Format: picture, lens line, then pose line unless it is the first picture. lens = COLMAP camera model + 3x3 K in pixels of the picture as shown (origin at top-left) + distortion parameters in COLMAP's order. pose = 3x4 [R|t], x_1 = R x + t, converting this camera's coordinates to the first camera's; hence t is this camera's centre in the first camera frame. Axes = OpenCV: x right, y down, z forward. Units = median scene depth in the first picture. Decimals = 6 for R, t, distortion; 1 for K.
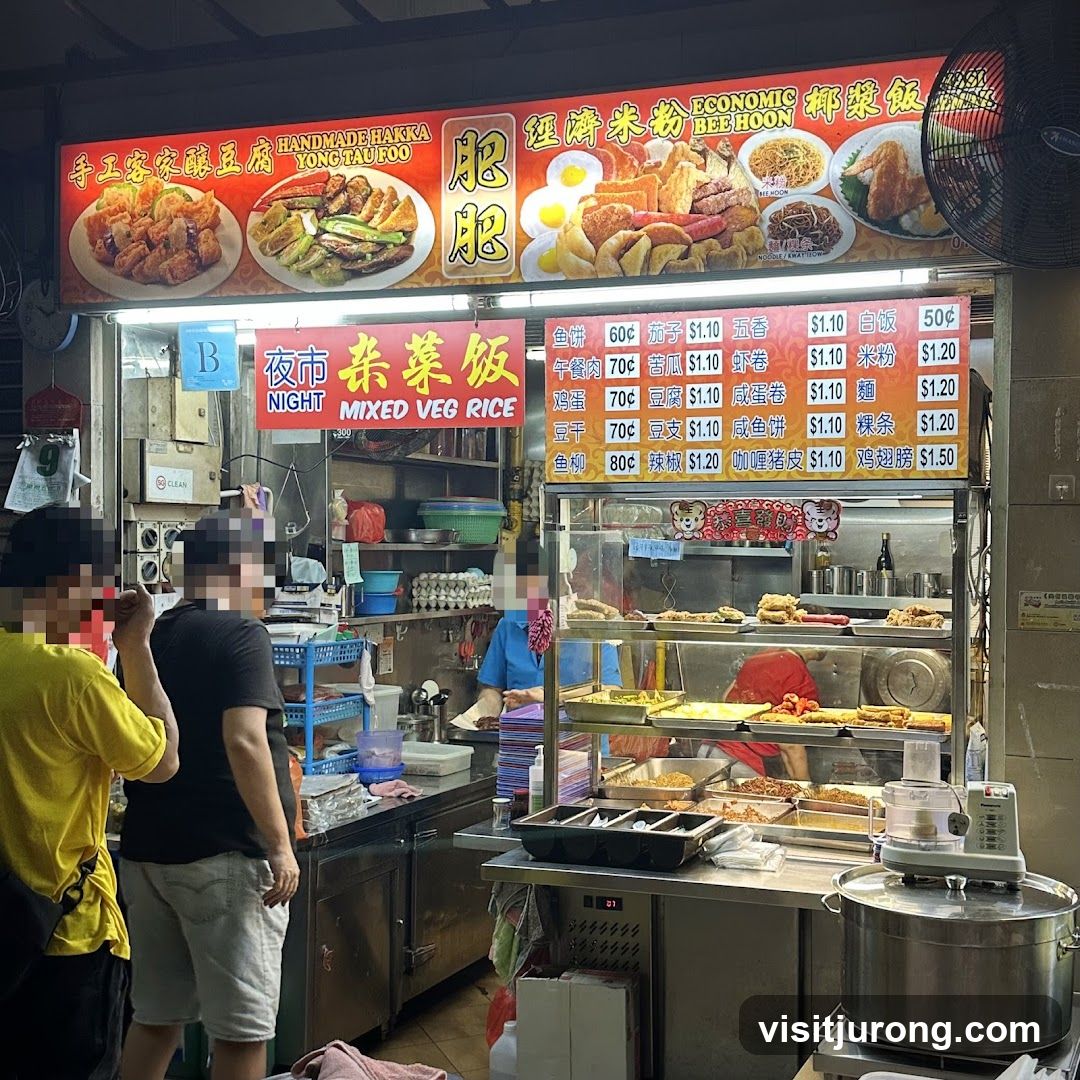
lens RADIAL K [[1433.5, 0, 661.0], [0, 1433.5, 556.1], [0, 0, 1]] dist [0.148826, 0.000000]
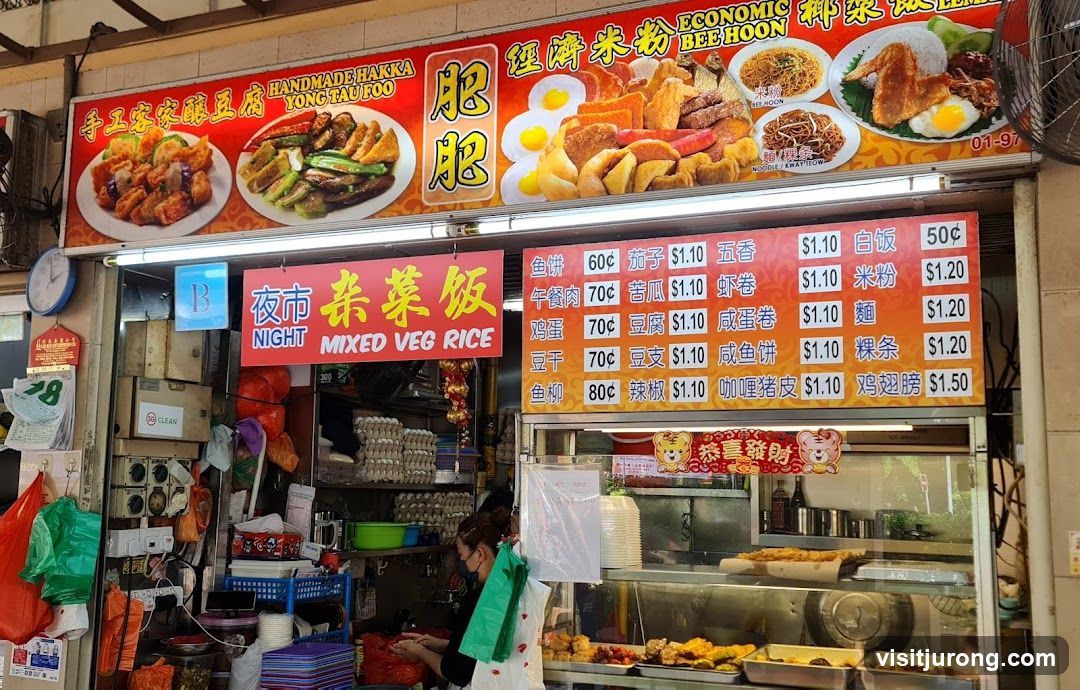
lens RADIAL K [[1135.3, 0, 525.4], [0, 1135.3, 360.6], [0, 0, 1]] dist [0.079922, 0.000000]
pose [[0.997768, -0.002056, -0.066737, -0.027578], [-0.006587, 0.991619, -0.129027, 0.013149], [0.066443, 0.129178, 0.989393, 0.238629]]
